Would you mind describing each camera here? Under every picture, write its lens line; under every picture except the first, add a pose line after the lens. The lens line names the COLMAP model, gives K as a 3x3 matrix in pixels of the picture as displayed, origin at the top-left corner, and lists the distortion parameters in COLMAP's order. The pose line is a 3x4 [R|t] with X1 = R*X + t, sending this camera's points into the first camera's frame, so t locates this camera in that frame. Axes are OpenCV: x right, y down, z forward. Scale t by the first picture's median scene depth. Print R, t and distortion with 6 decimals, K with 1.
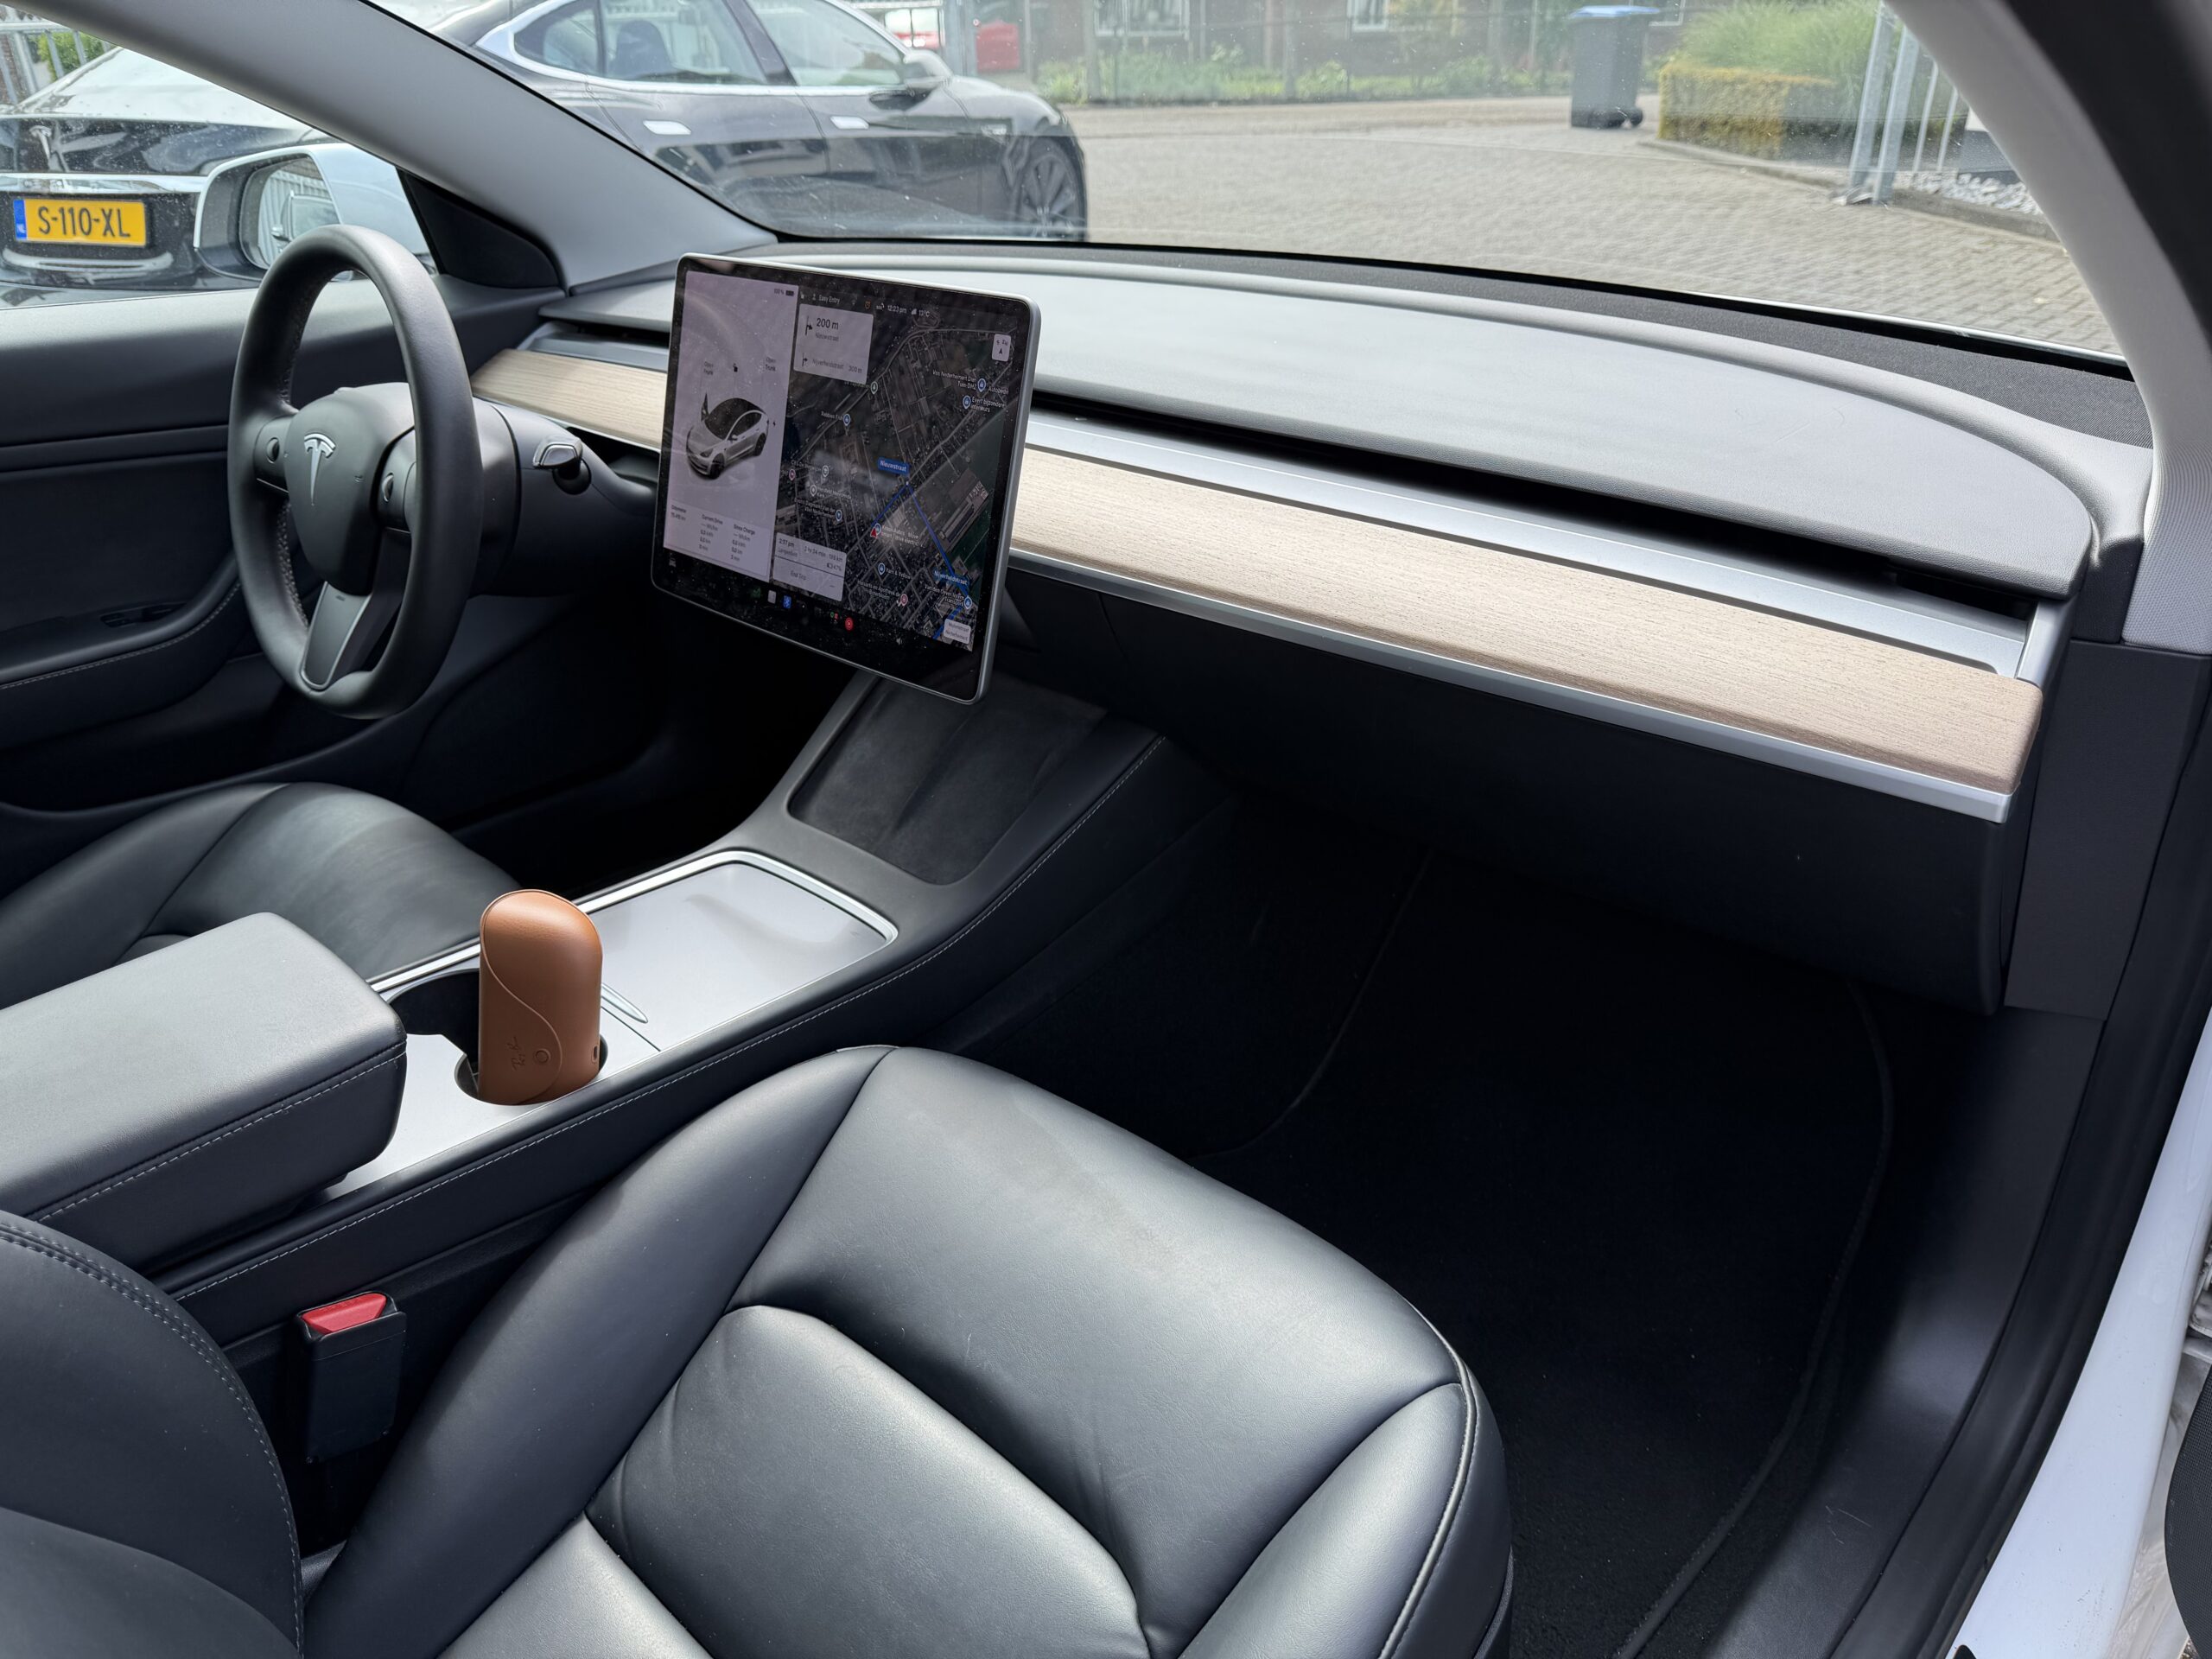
lens RADIAL K [[1528.4, 0, 1106.0], [0, 1528.4, 829.5], [0, 0, 1]] dist [0.119880, -0.147812]
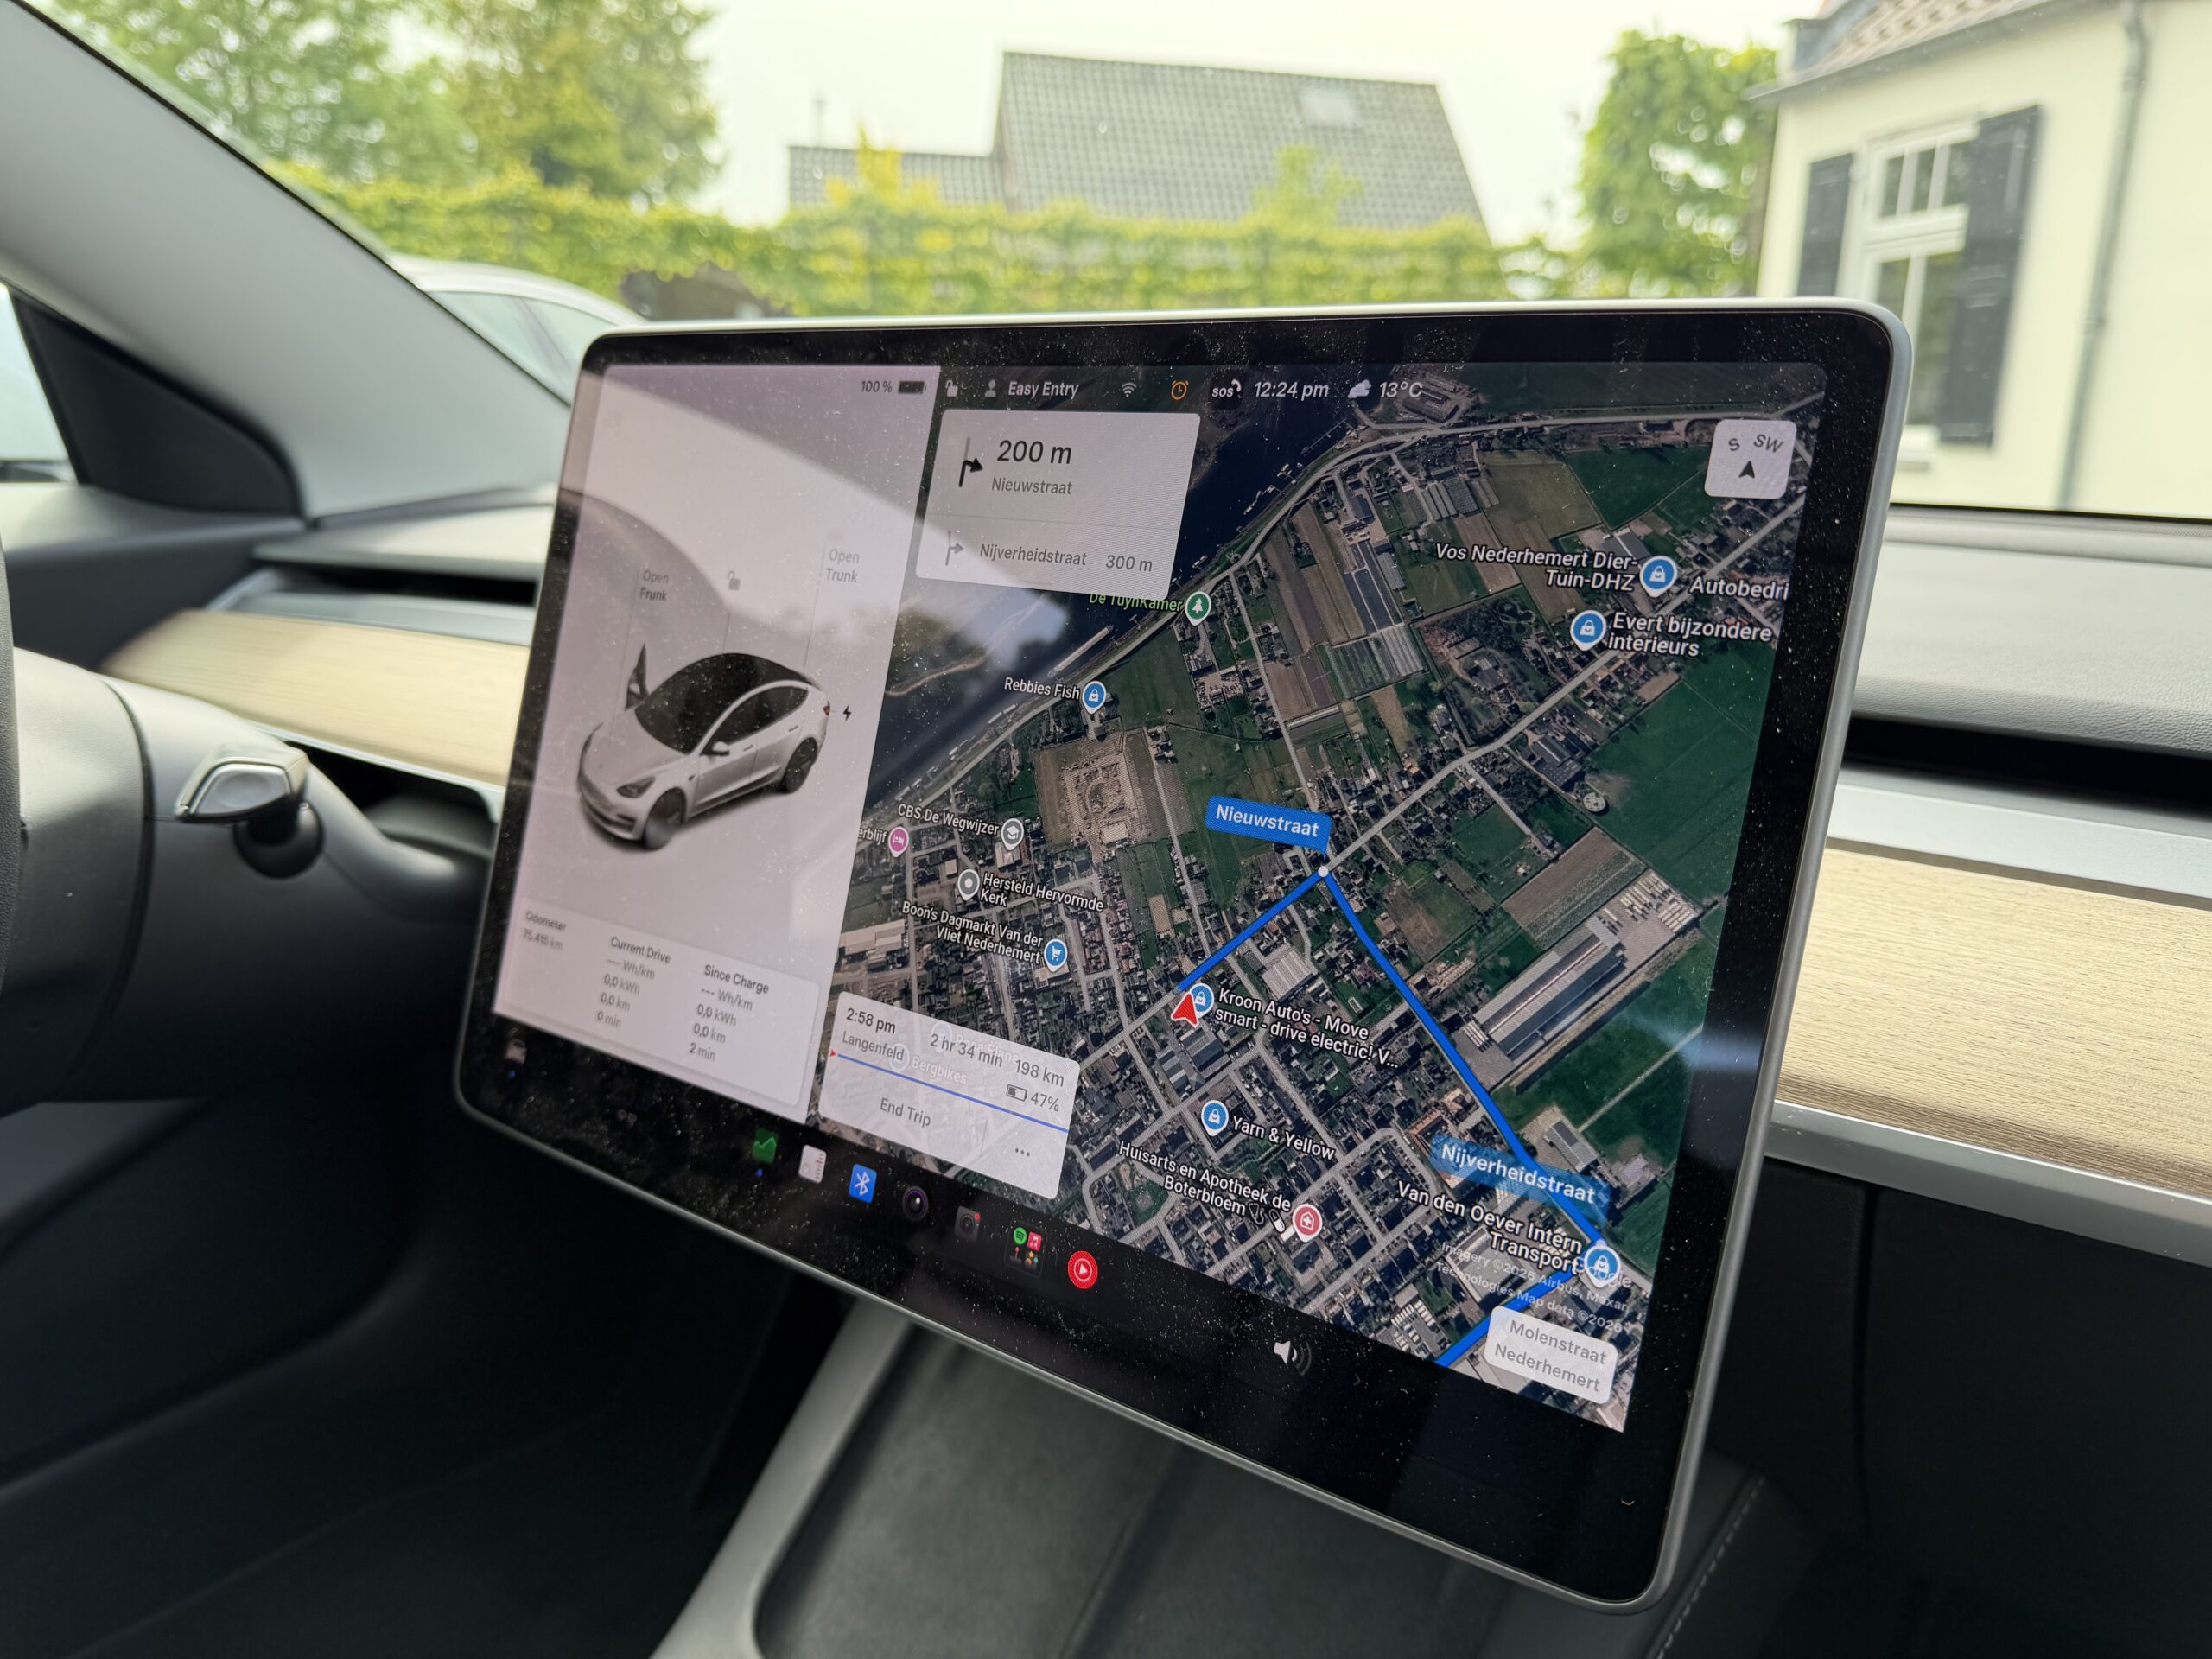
lens RADIAL K [[1613.2, 0, 1073.8], [0, 1613.2, 826.6], [0, 0, 1]] dist [0.136551, -0.296275]
pose [[0.992235, 0.012121, 0.123786, -0.206833], [0.016260, 0.974057, -0.225718, -0.142866], [-0.123310, 0.225978, 0.966296, 0.609698]]
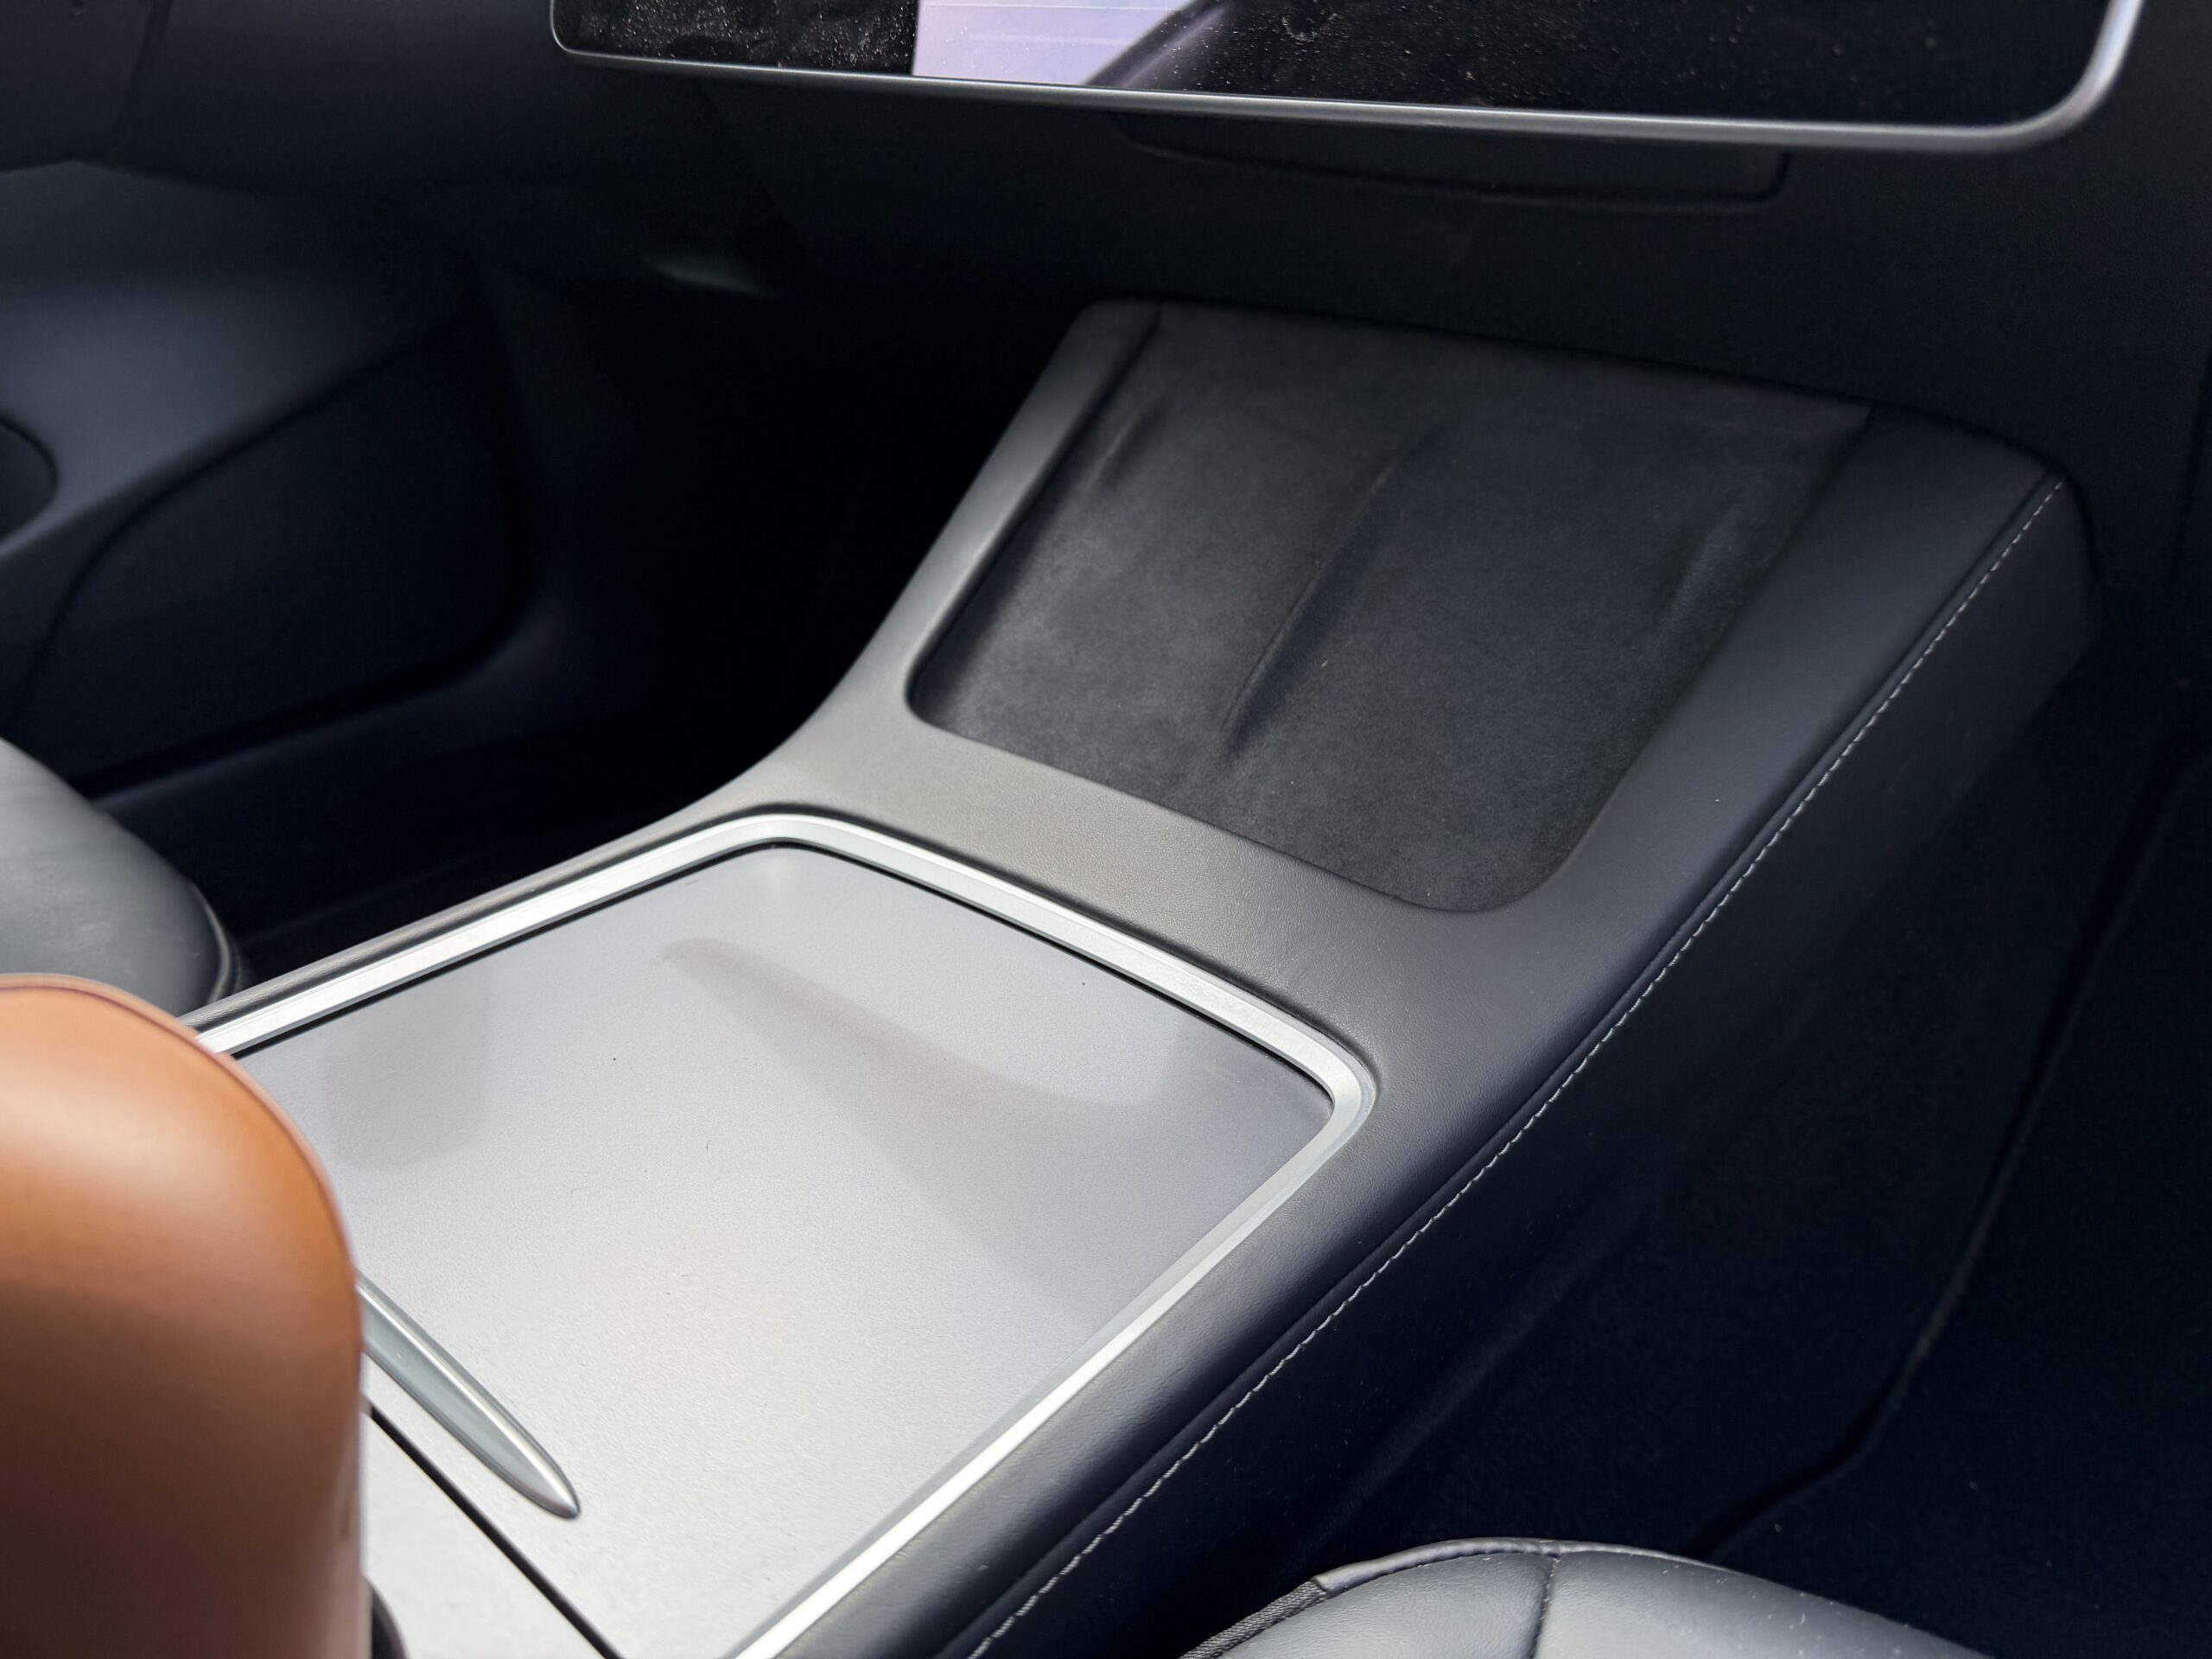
lens RADIAL K [[1613.2, 0, 1073.8], [0, 1613.2, 826.6], [0, 0, 1]] dist [0.136551, -0.296275]
pose [[0.998455, 0.005676, 0.055282, -0.216313], [-0.005964, 0.999969, 0.005044, 0.016943], [-0.055251, -0.005366, 0.998458, 0.689859]]
